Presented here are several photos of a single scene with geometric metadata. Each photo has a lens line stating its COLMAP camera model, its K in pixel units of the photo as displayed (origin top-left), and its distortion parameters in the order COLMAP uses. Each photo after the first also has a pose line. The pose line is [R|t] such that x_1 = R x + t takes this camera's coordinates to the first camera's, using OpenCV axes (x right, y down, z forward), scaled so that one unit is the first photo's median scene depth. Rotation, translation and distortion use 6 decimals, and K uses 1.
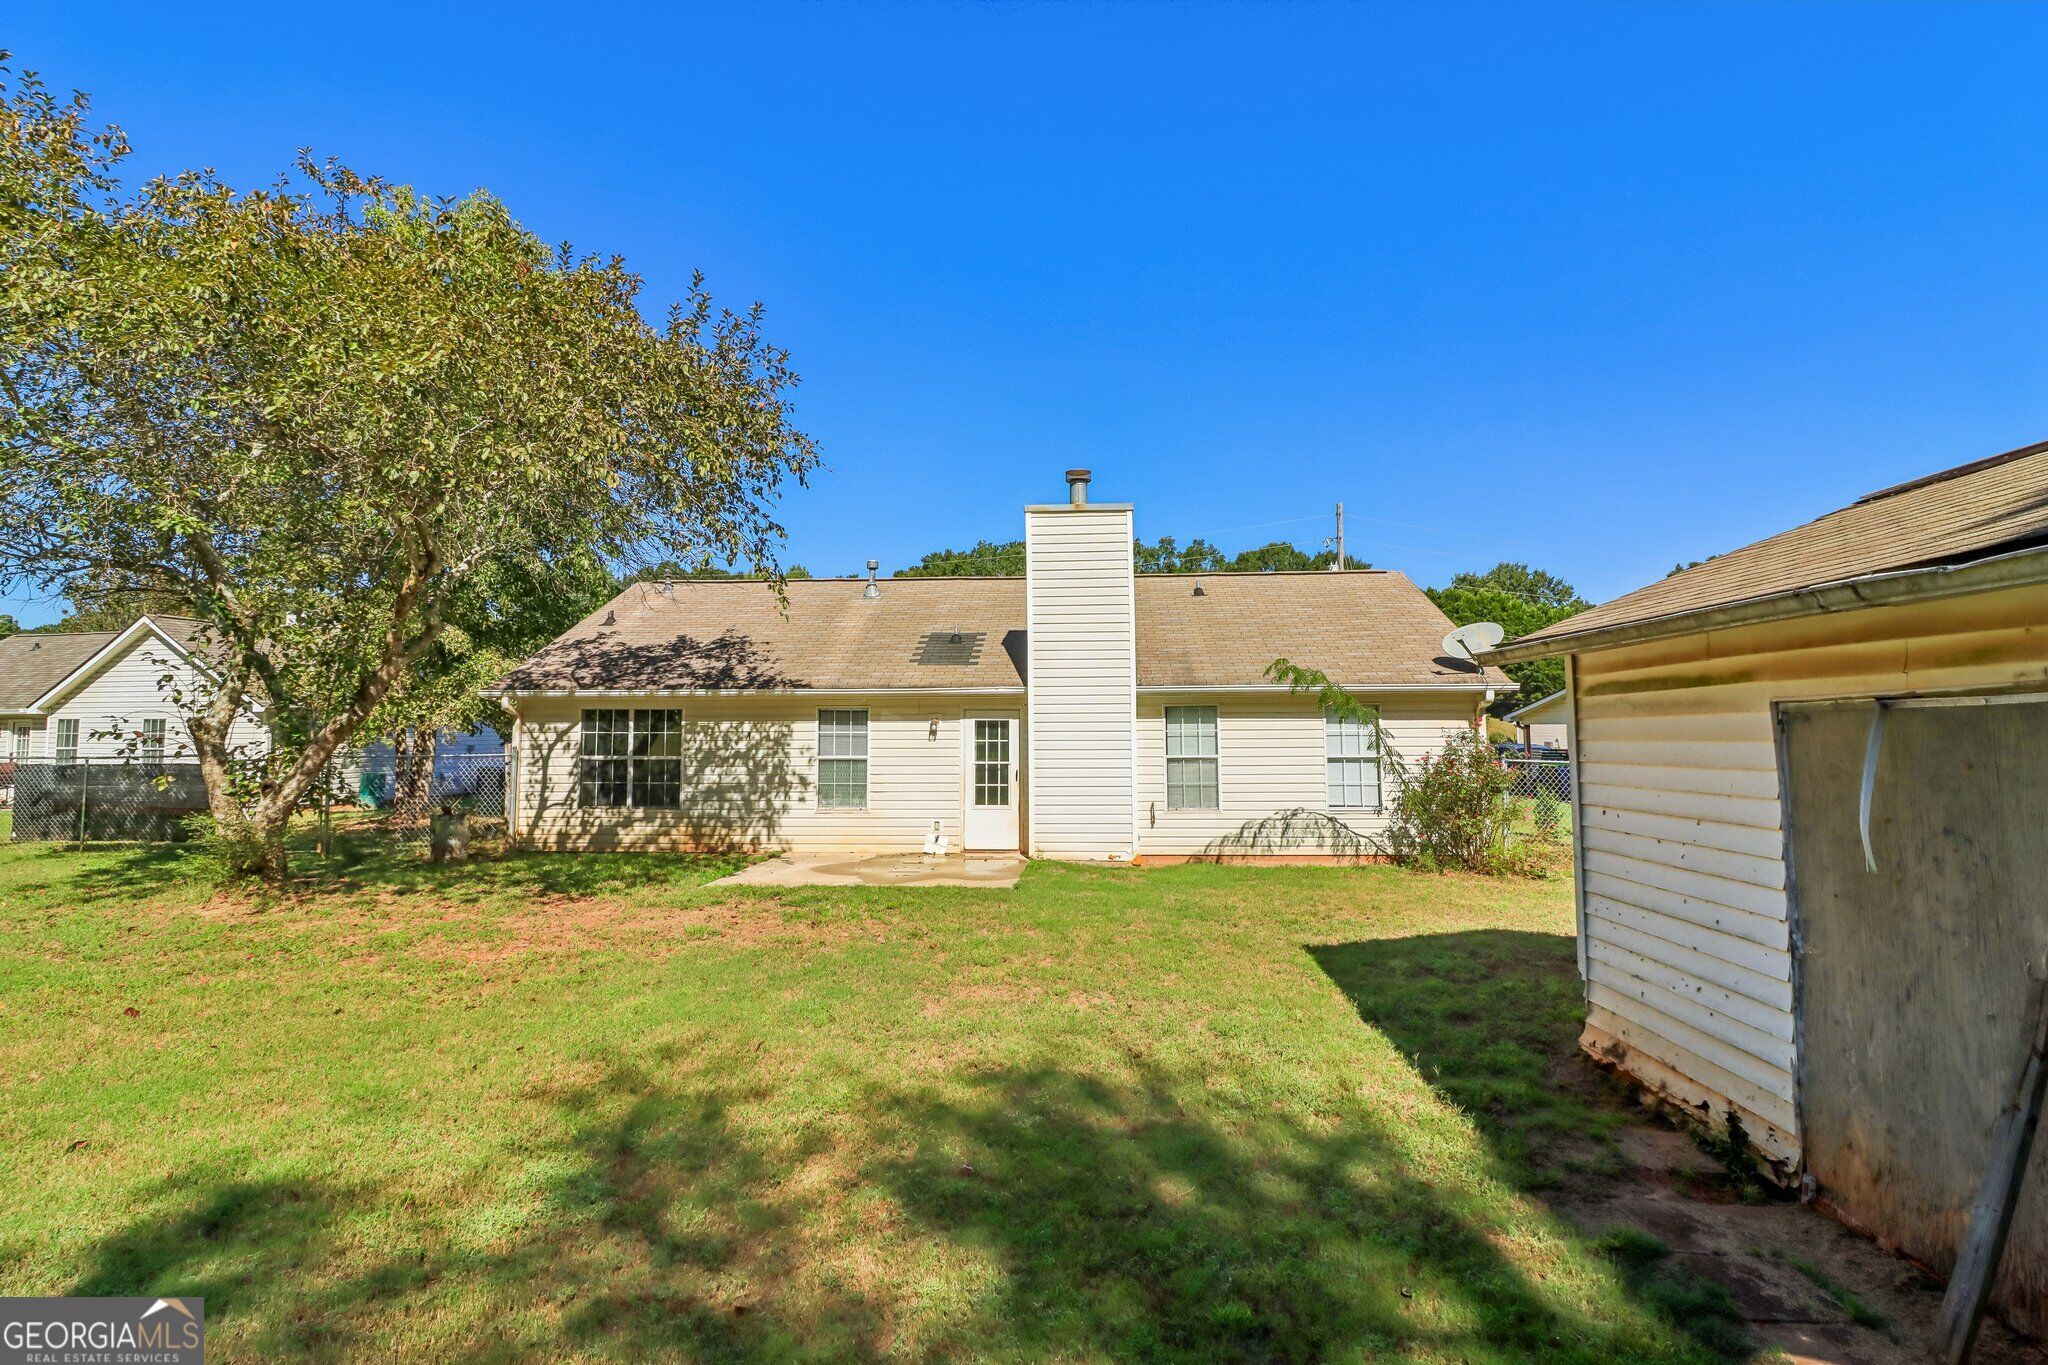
lens RADIAL K [[961.8, 0, 1029.4], [0, 961.8, 673.3], [0, 0, 1]] dist [-0.001719, 0.001796]
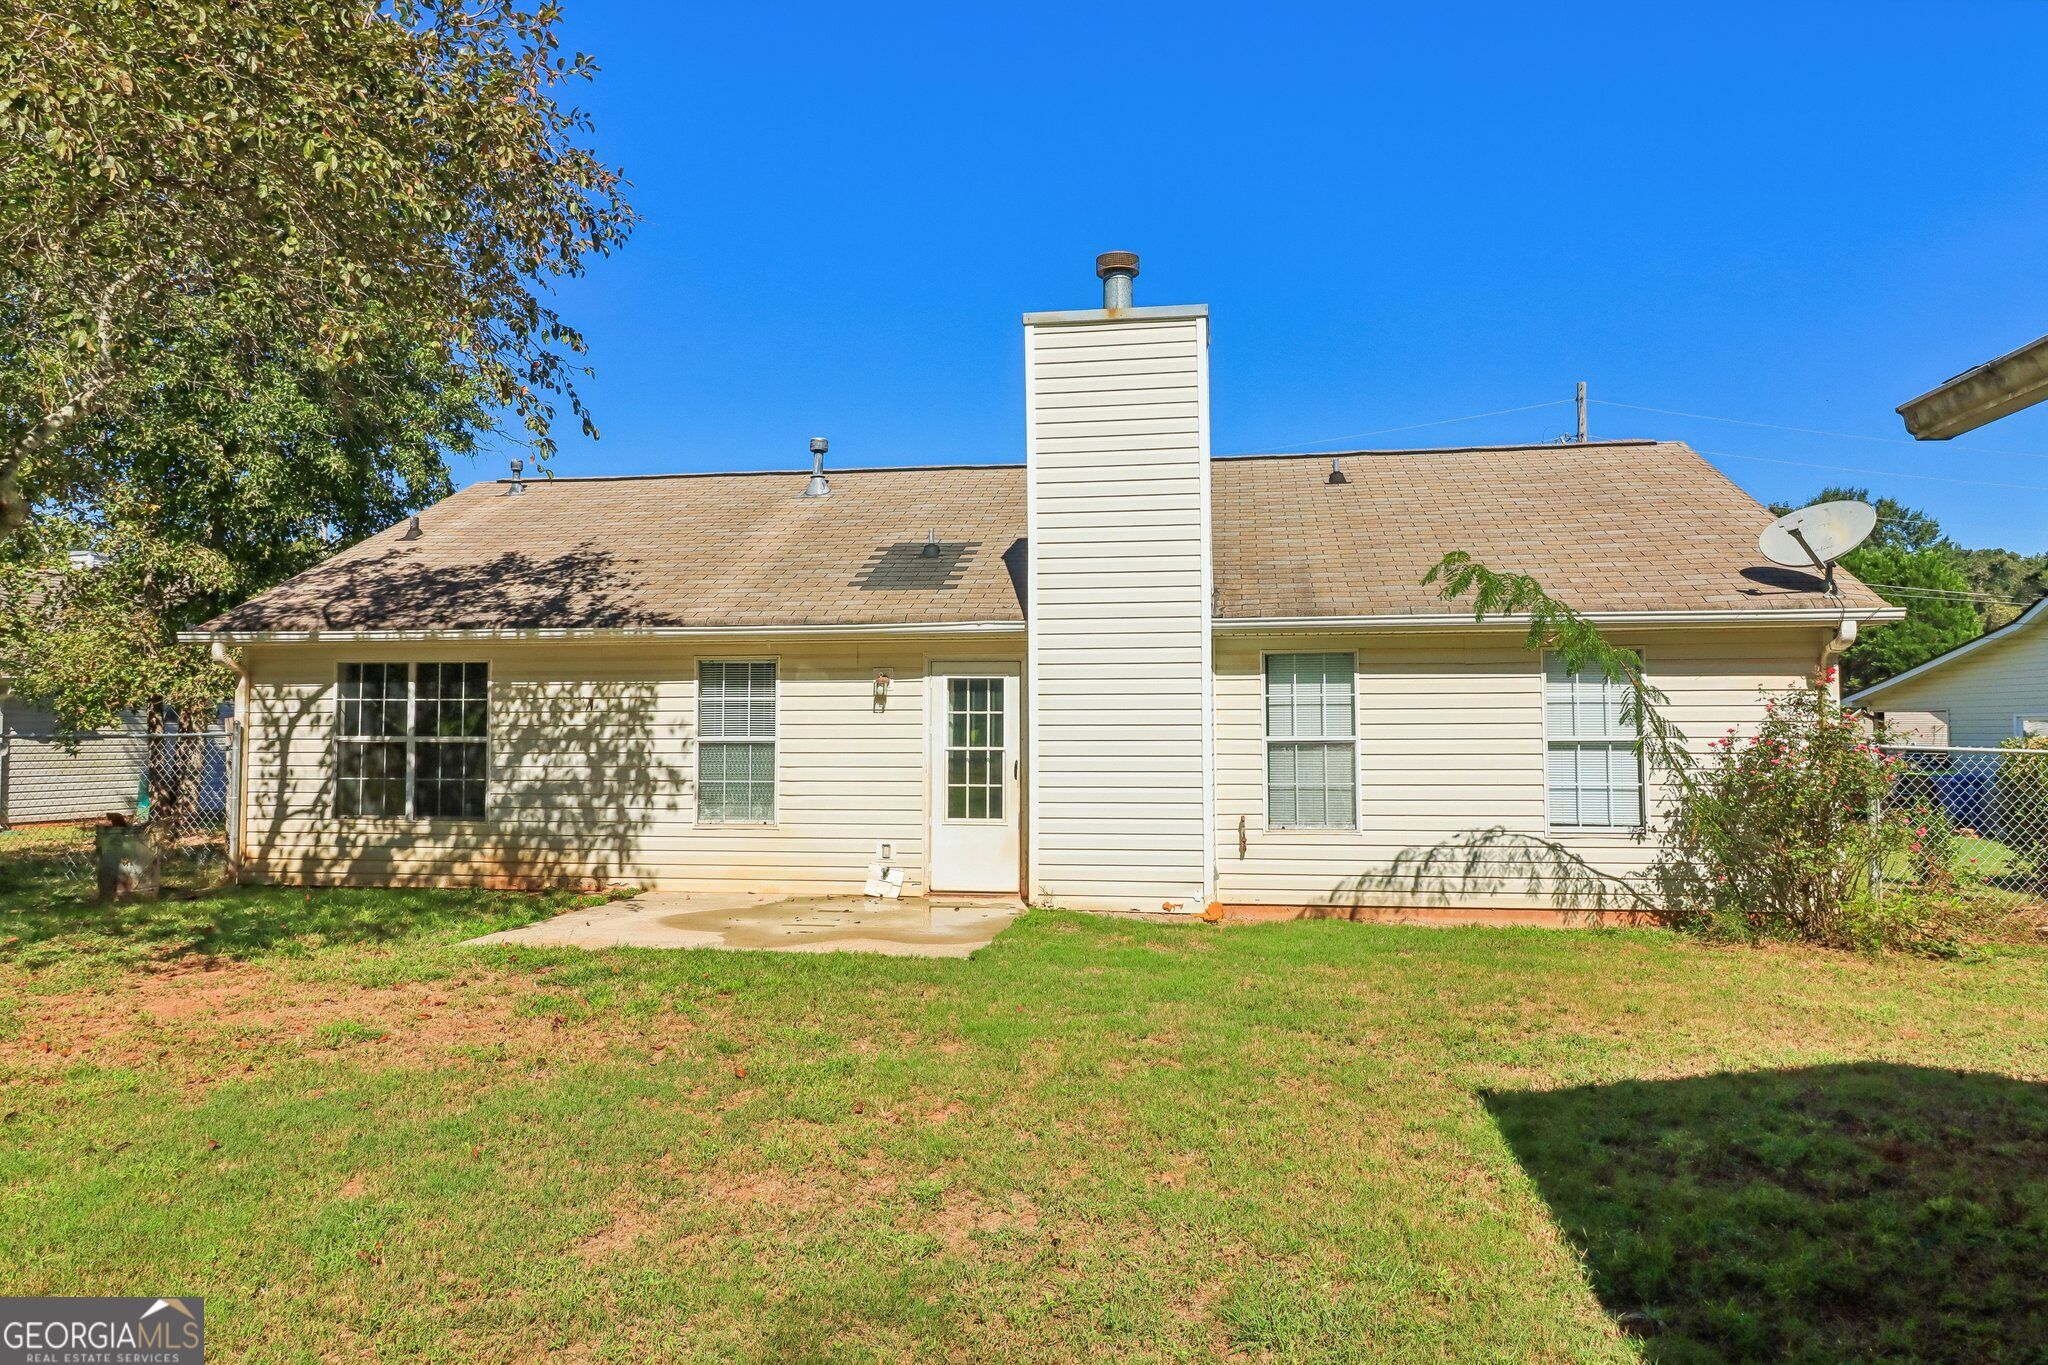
lens RADIAL K [[1299.5, 0, 1025.3], [0, 1299.5, 694.0], [0, 0, 1]] dist [-0.000190, 0.008678]
pose [[0.995718, -0.000070, -0.092443, 0.069330], [0.002735, 0.999584, 0.028700, 0.036069], [0.092402, -0.028830, 0.995304, 0.193865]]
